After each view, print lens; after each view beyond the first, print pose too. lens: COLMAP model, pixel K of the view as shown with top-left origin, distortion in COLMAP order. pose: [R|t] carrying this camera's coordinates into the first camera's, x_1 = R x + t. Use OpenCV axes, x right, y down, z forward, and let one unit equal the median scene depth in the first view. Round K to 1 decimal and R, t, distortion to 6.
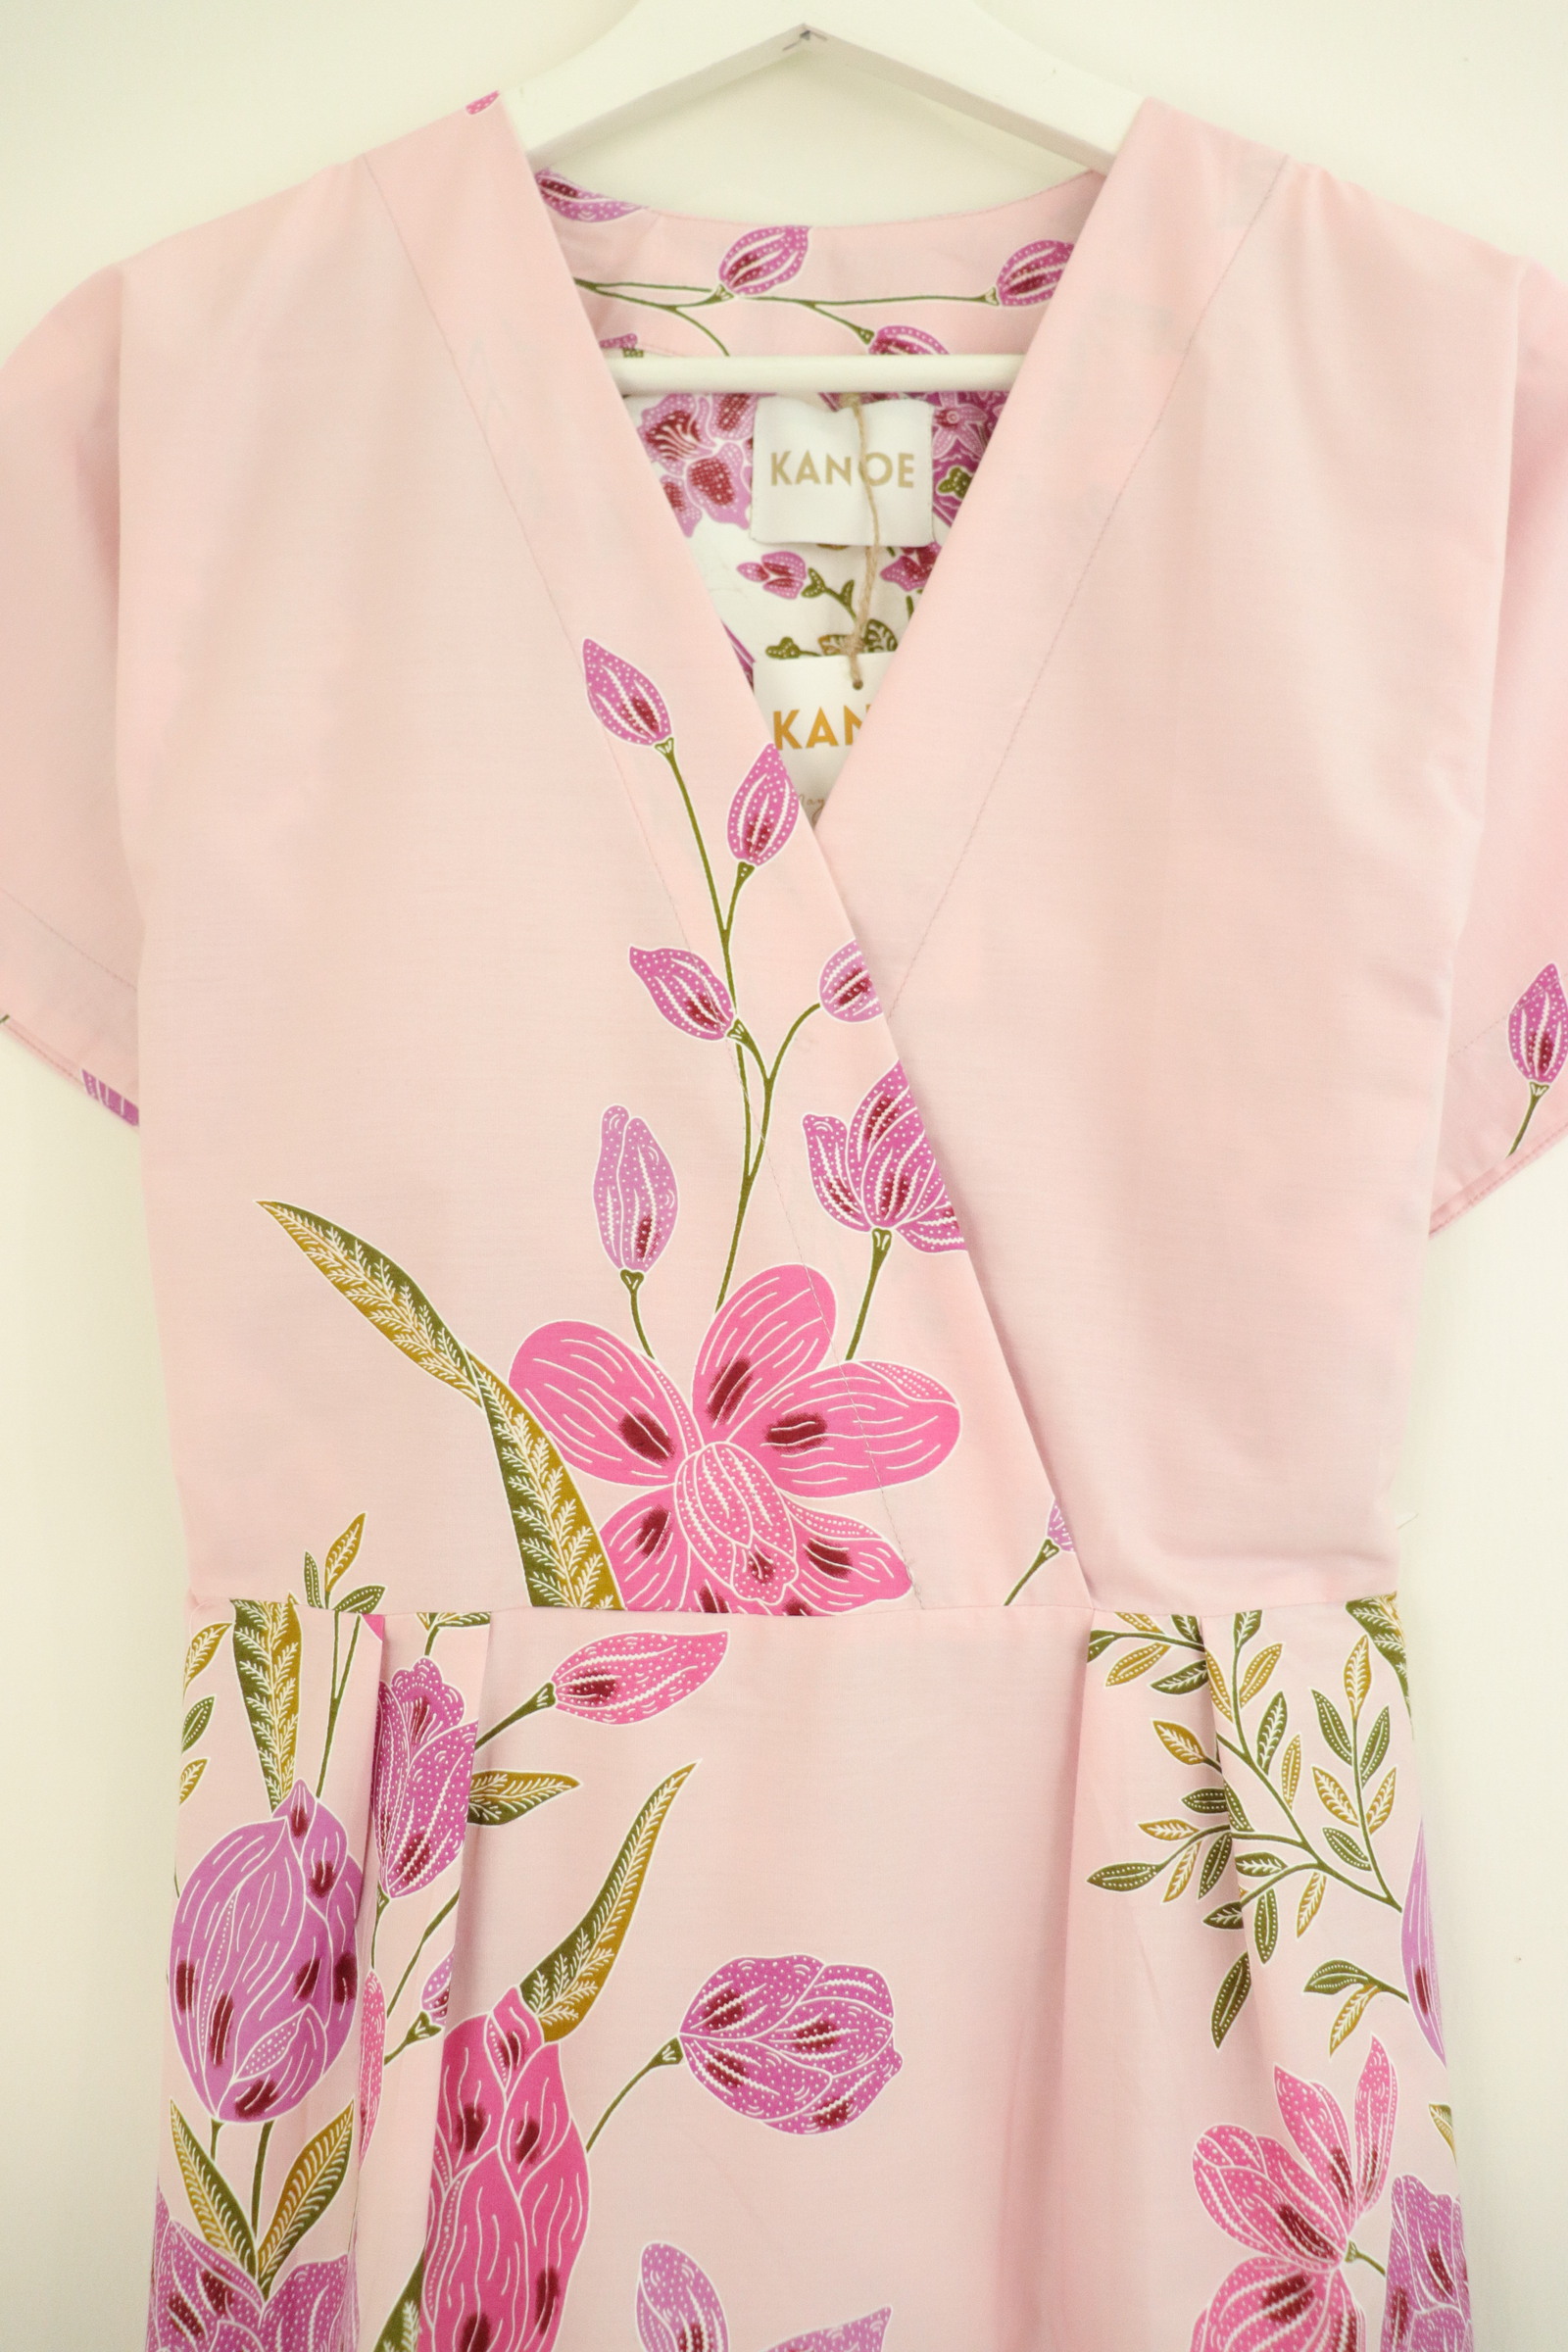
lens RADIAL K [[2619.1, 0, 834.2], [0, 2619.1, 1175.1], [0, 0, 1]] dist [-0.136949, 0.016362]
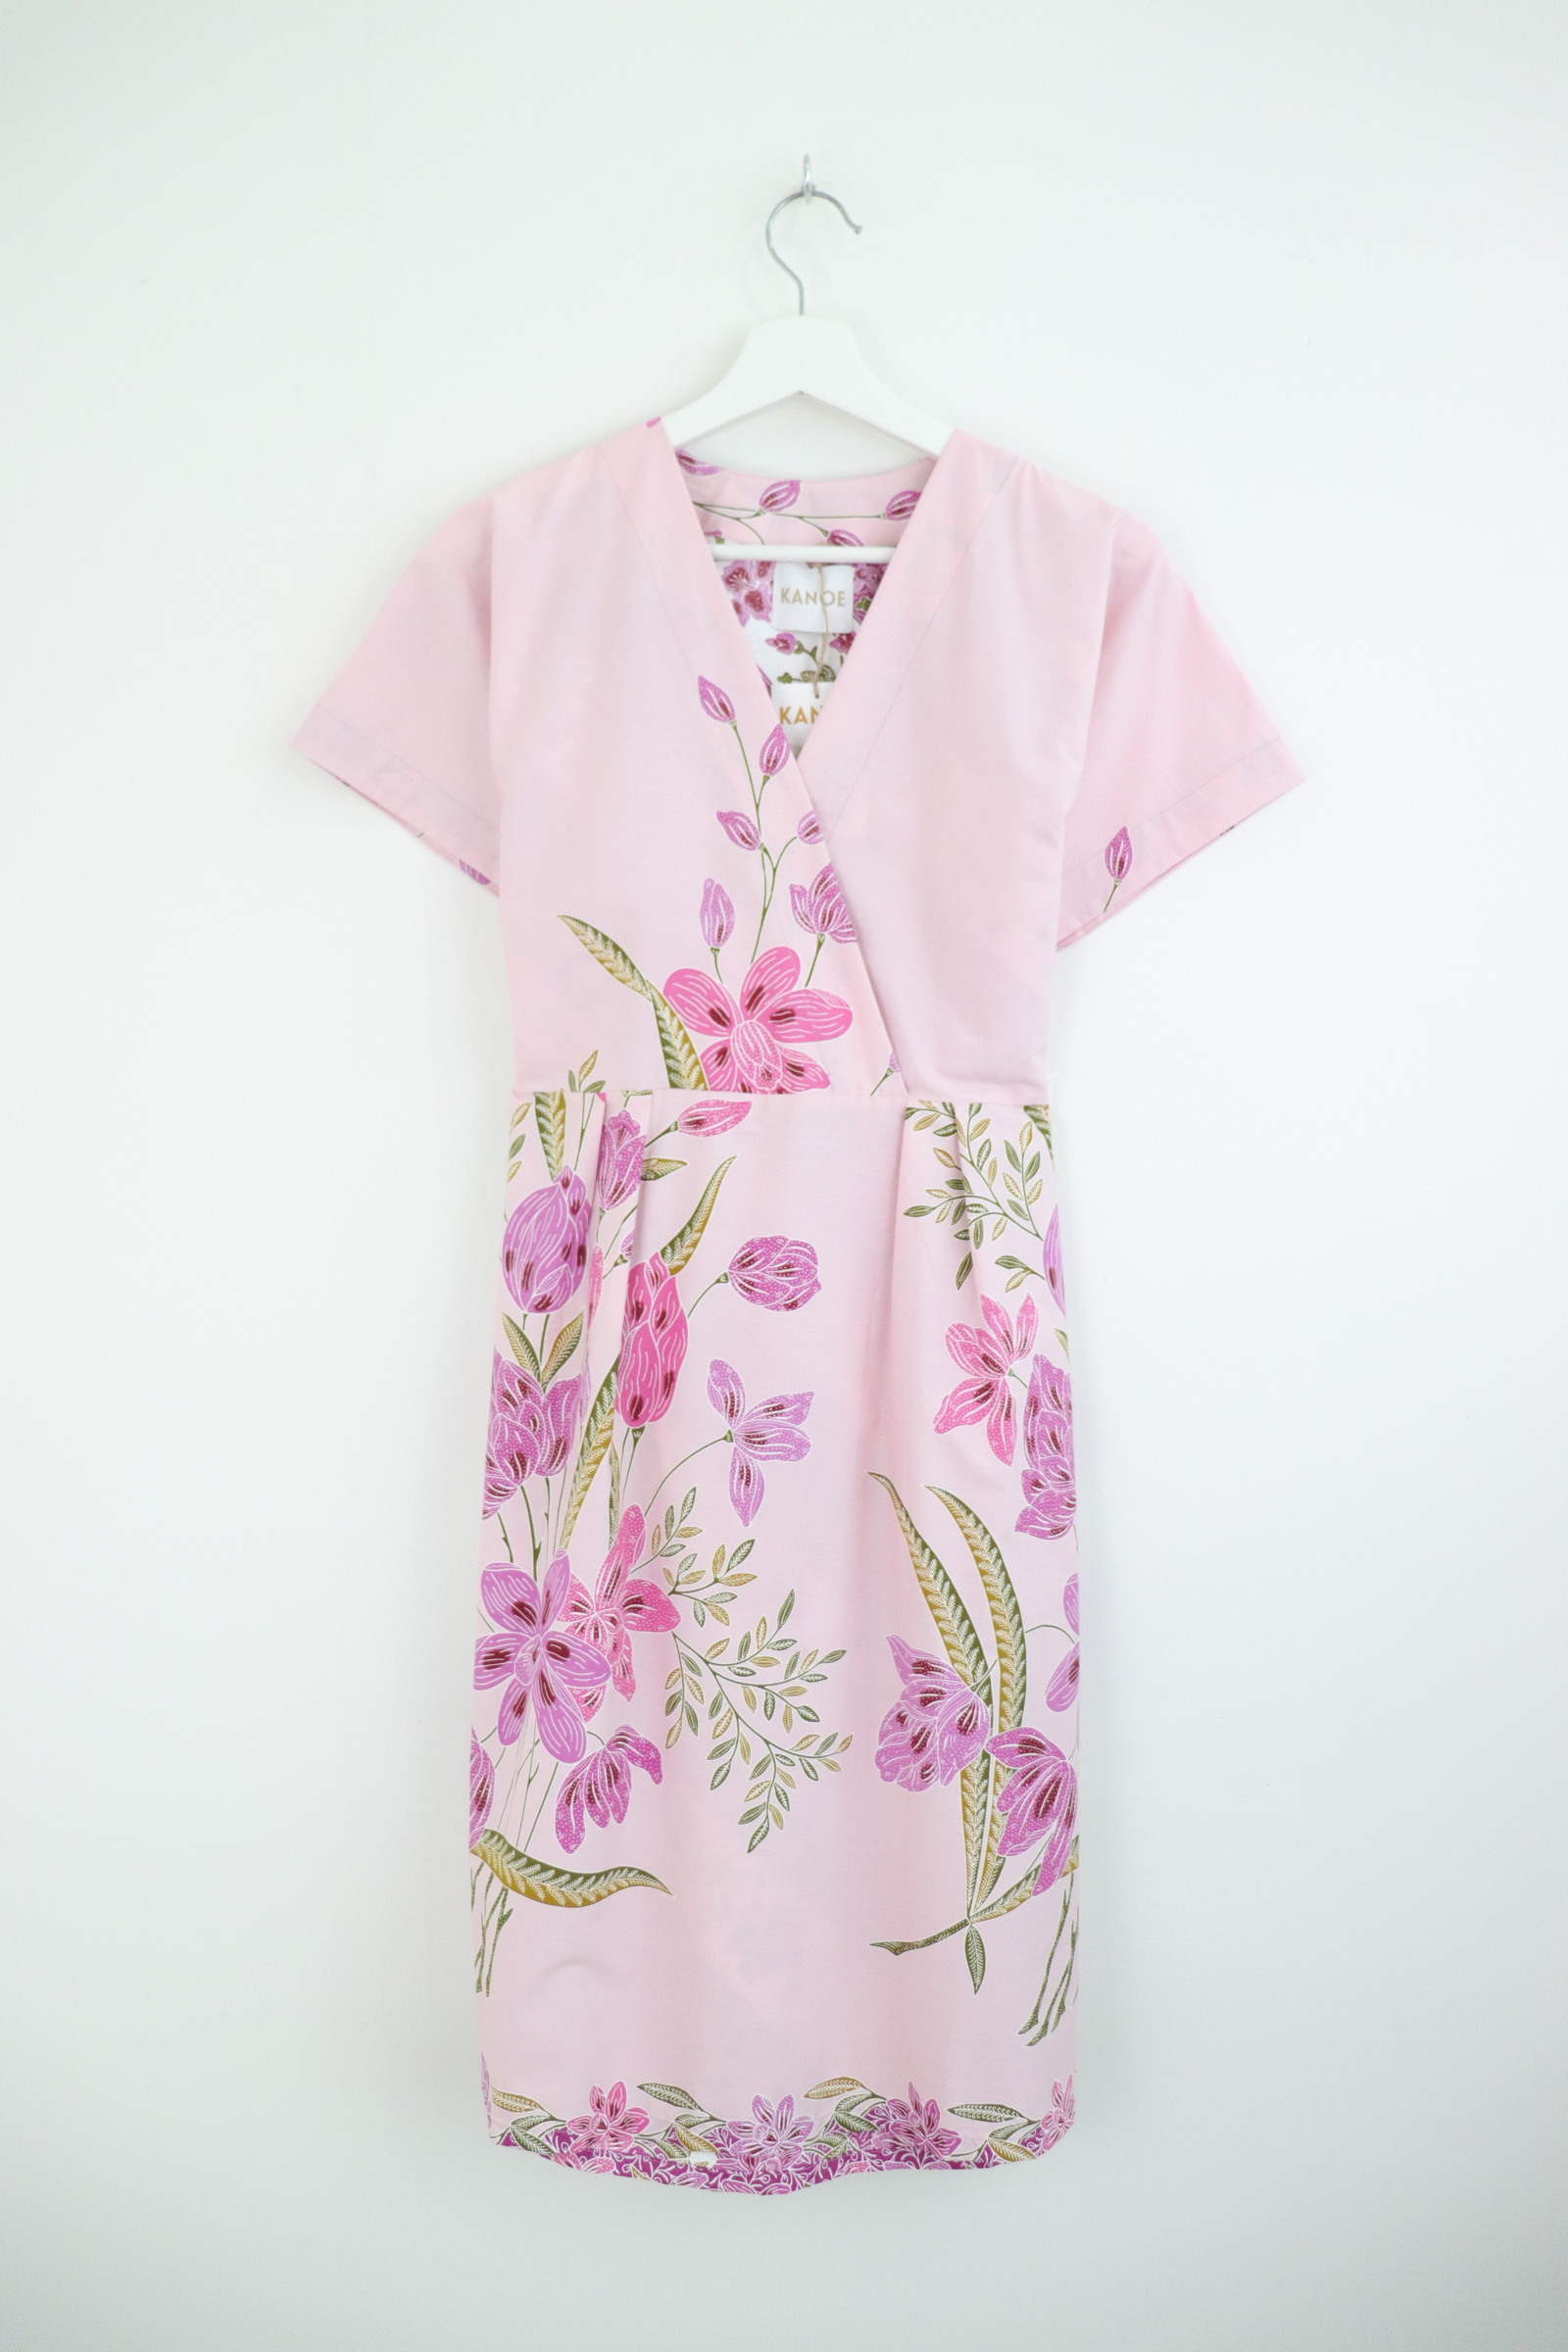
lens RADIAL K [[2619.1, 0, 834.2], [0, 2619.1, 1175.1], [0, 0, 1]] dist [-0.136949, 0.016362]
pose [[0.999714, 0.022913, 0.006837, 0.018398], [-0.023274, 0.998015, 0.058519, 0.098275], [-0.005482, -0.058661, 0.998263, -1.335329]]
